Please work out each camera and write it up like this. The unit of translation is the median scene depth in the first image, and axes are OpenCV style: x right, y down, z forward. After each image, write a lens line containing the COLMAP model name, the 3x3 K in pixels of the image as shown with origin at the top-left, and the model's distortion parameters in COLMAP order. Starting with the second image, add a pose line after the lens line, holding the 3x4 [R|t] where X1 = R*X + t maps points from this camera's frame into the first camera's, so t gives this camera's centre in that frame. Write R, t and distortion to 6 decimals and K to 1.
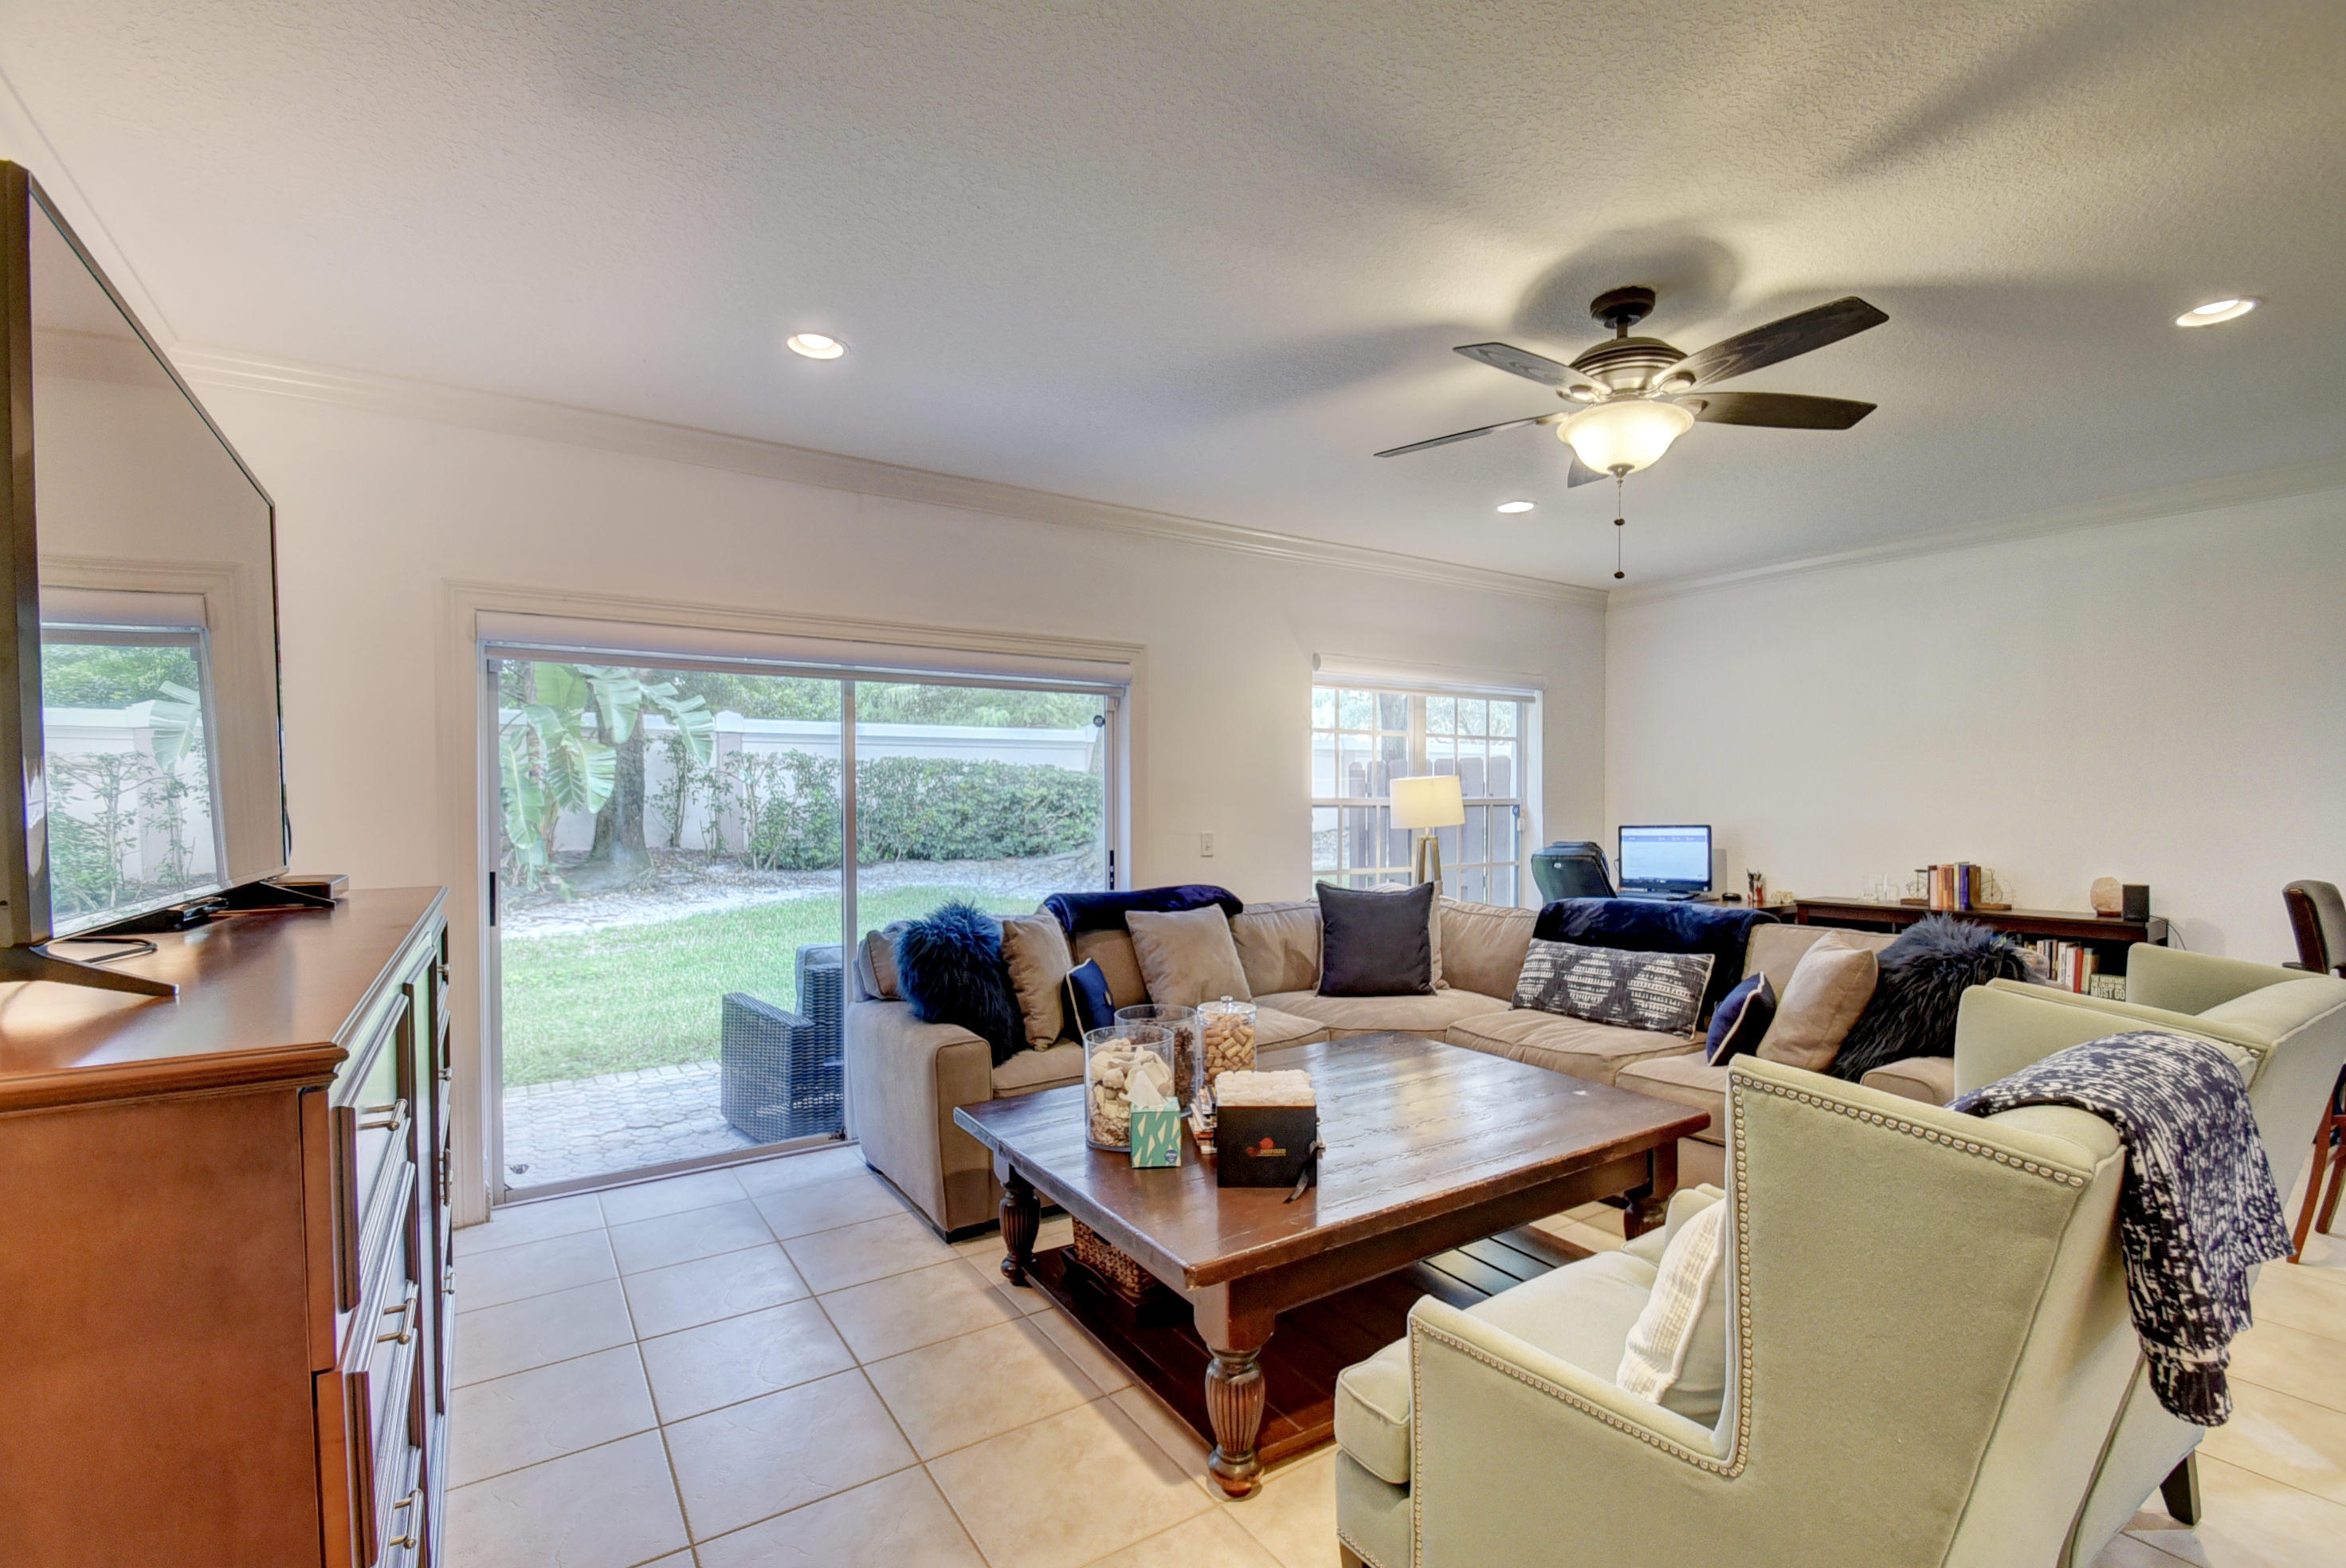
lens RADIAL K [[1029.0, 0, 1171.3], [0, 1029.0, 805.3], [0, 0, 1]] dist [0.004020, -0.009566]
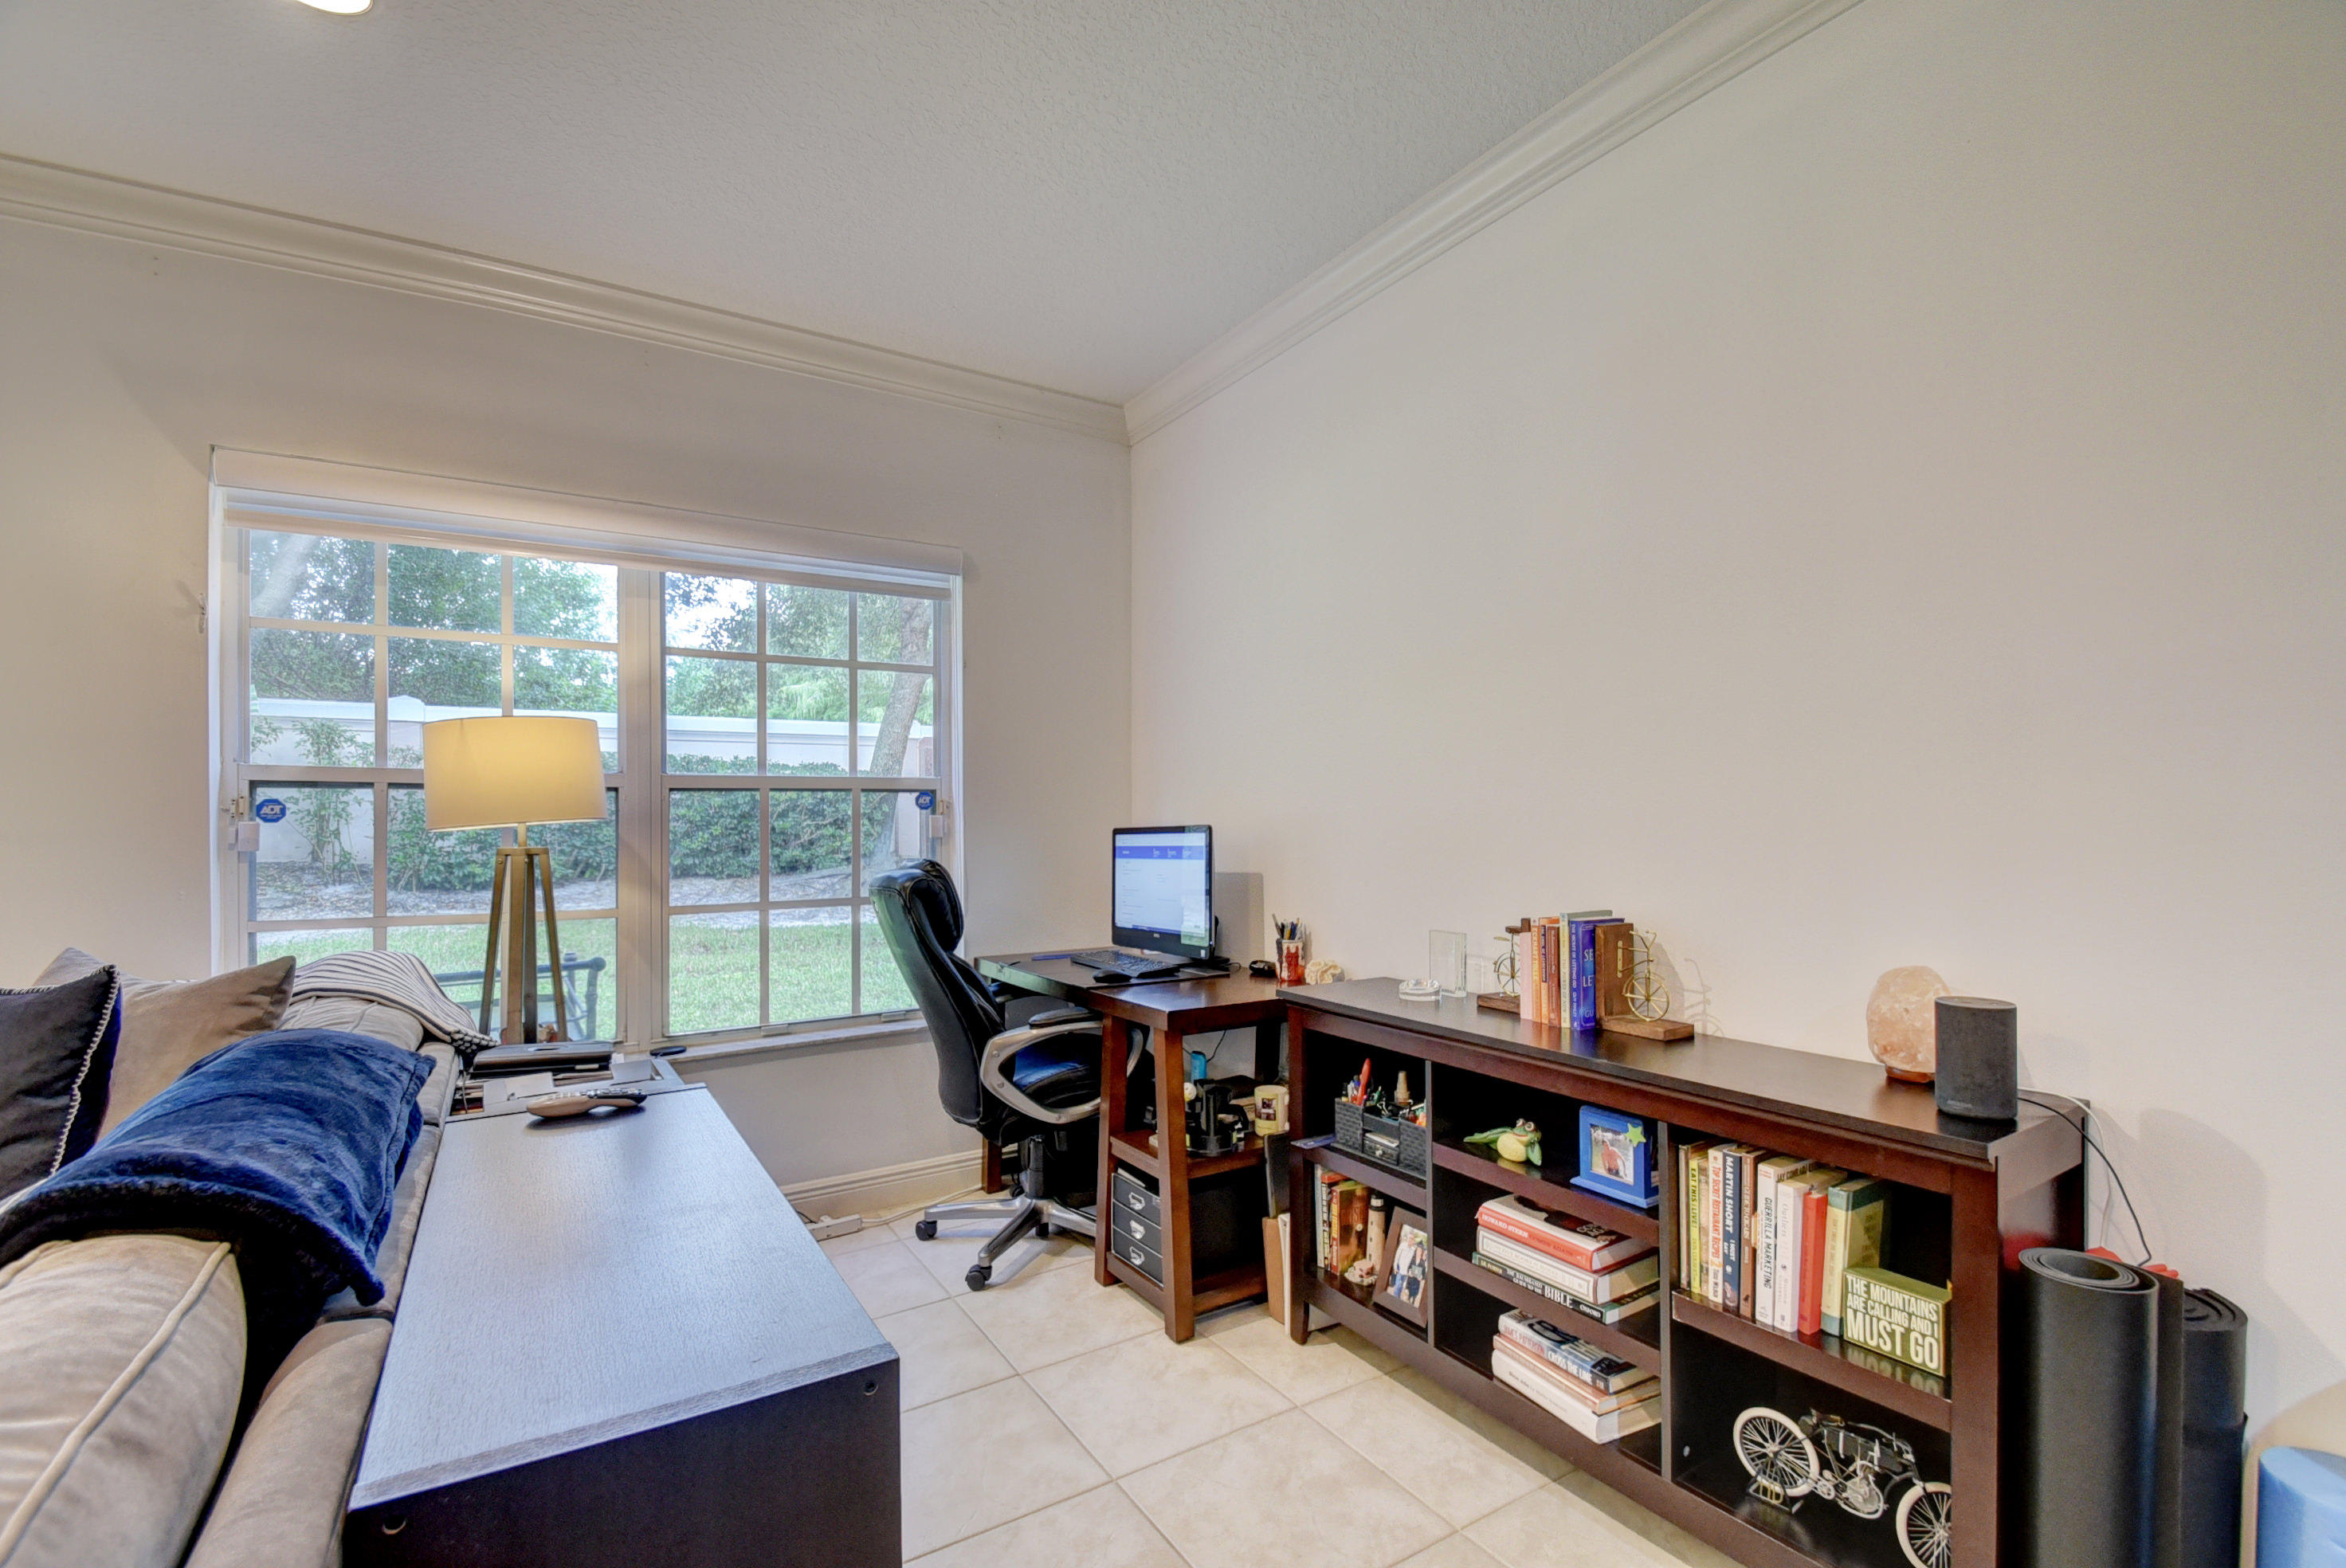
lens RADIAL K [[1029.0, 0, 1170.3], [0, 1029.0, 814.2], [0, 0, 1]] dist [0.004020, -0.009566]
pose [[0.999679, -0.000652, -0.025322, 0.649451], [0.000565, 0.999994, -0.003453, 0.019465], [0.025324, 0.003438, 0.999673, 0.627654]]
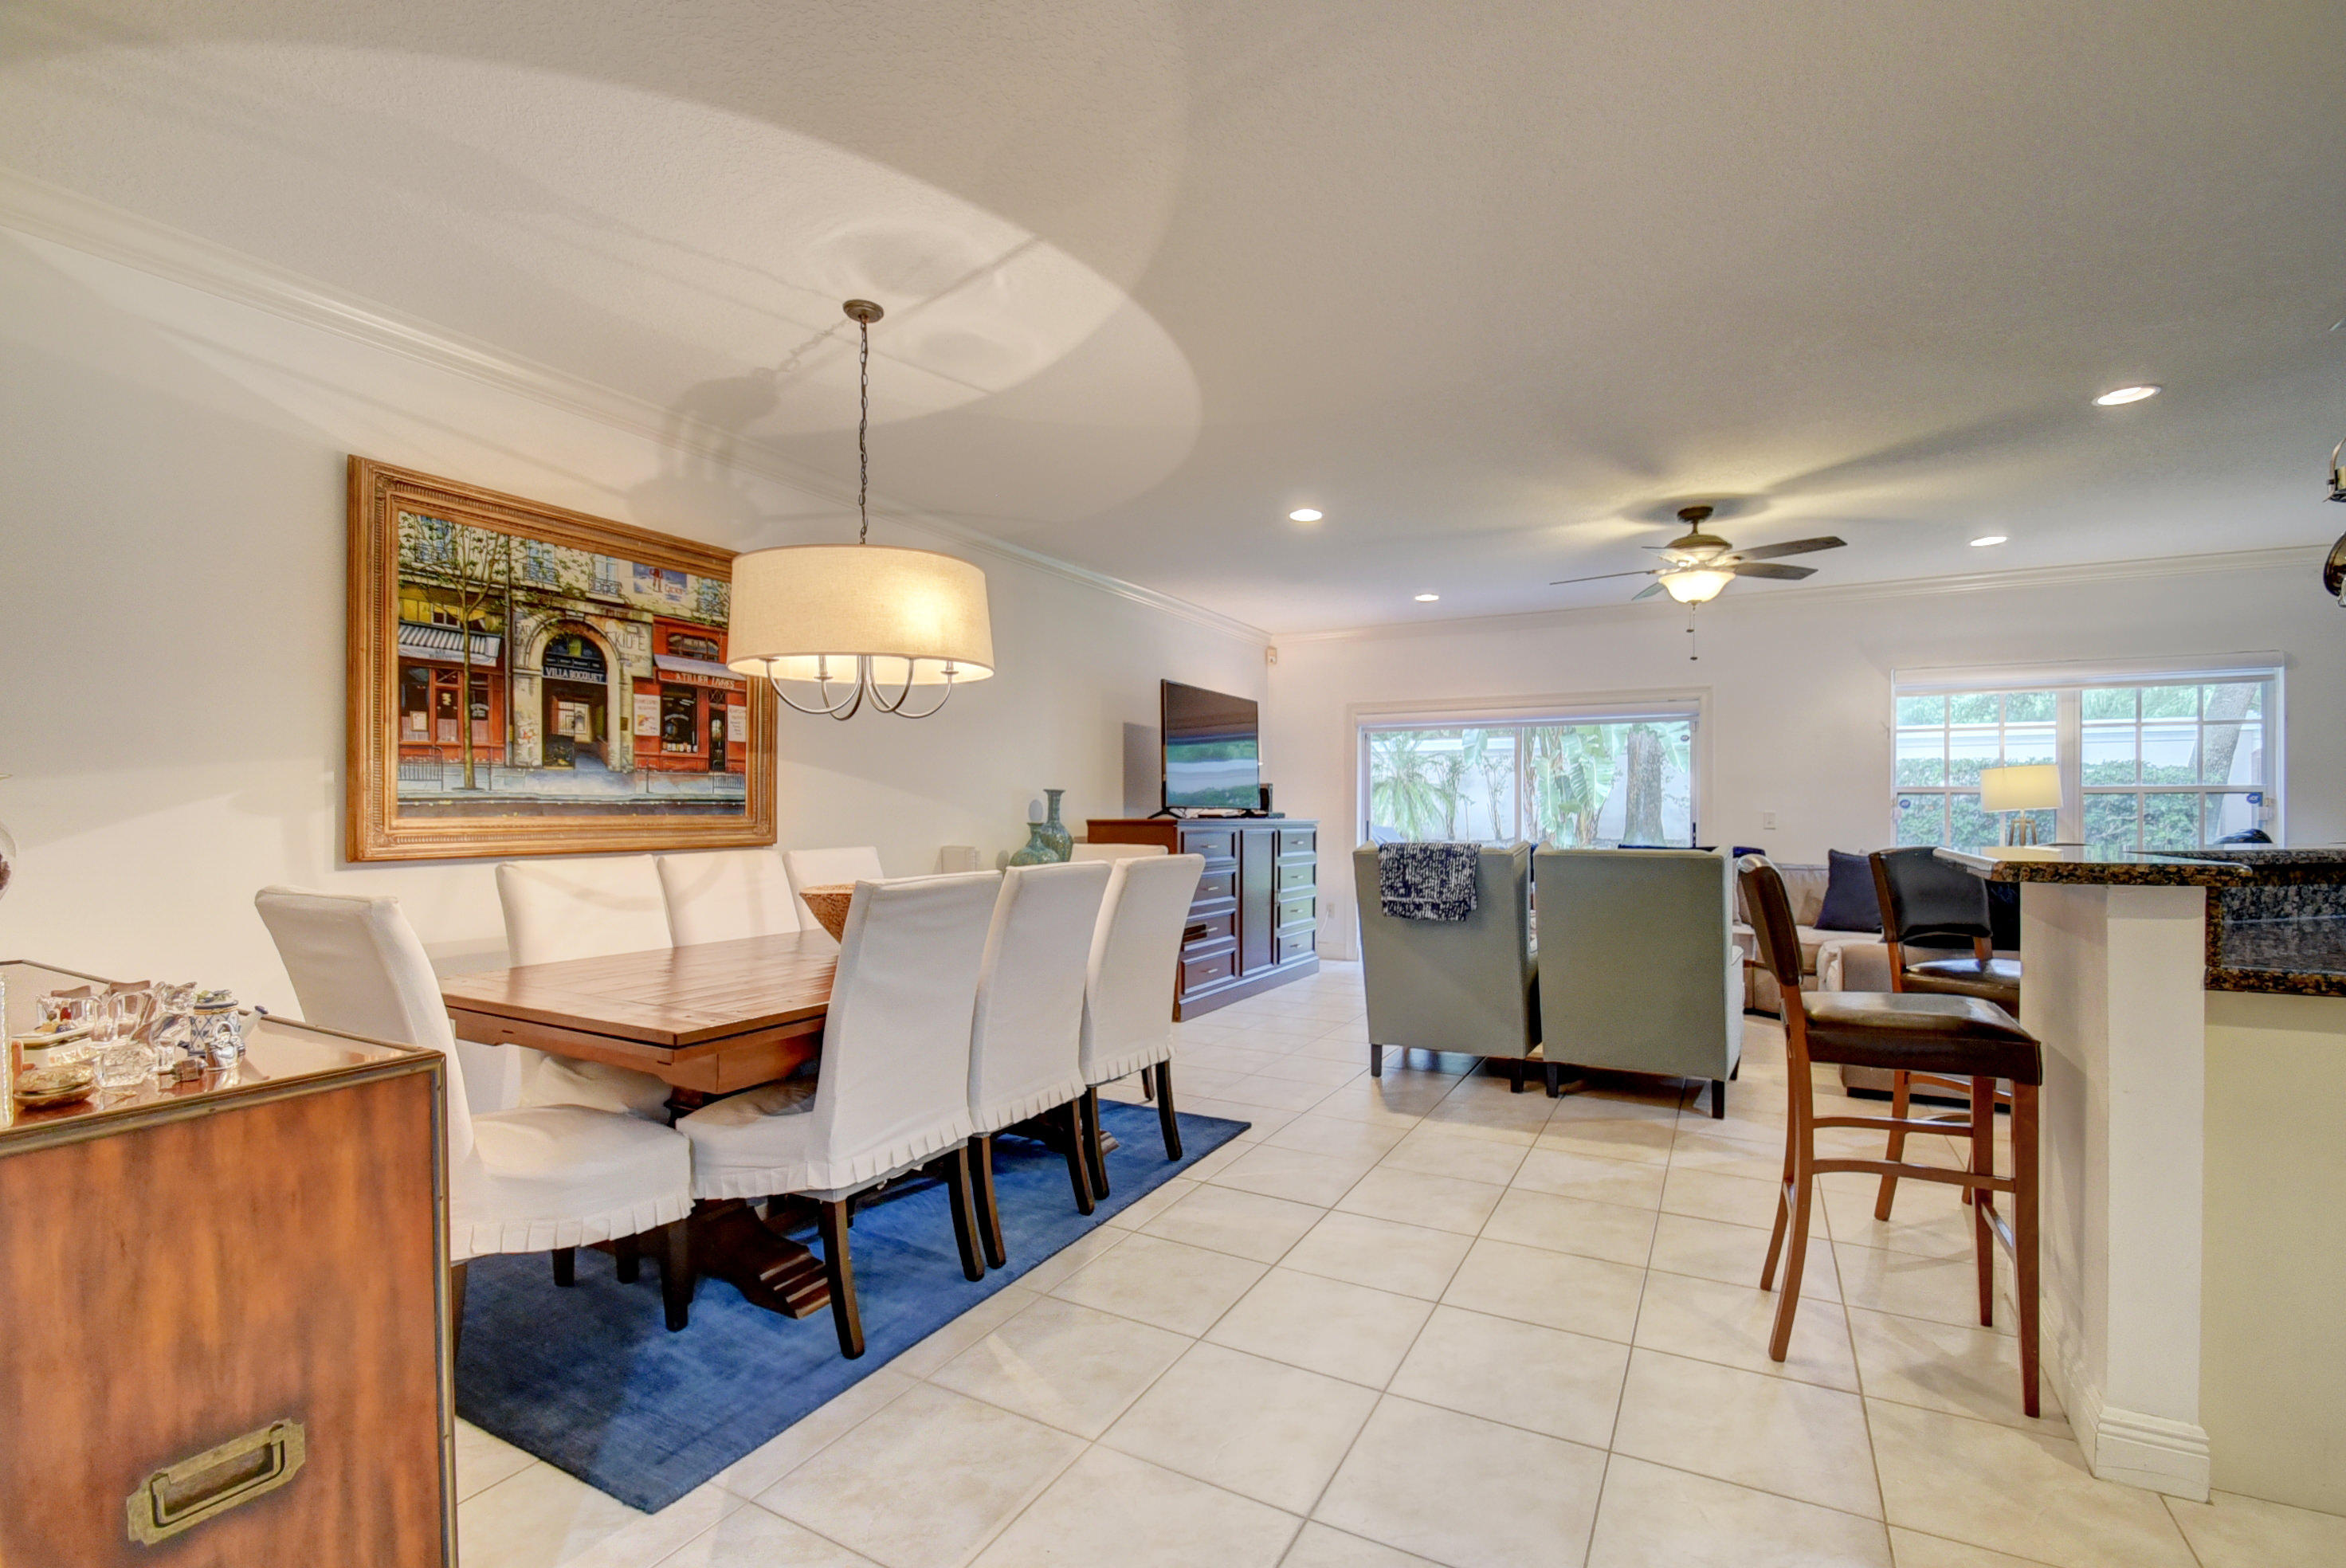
lens RADIAL K [[1029.0, 0, 1175.6], [0, 1029.0, 813.6], [0, 0, 1]] dist [0.004020, -0.009566]
pose [[0.471530, 0.007409, -0.881819, 0.937222], [-0.008657, 0.999955, 0.003773, 0.032544], [0.881808, 0.005854, 0.471573, -0.401144]]
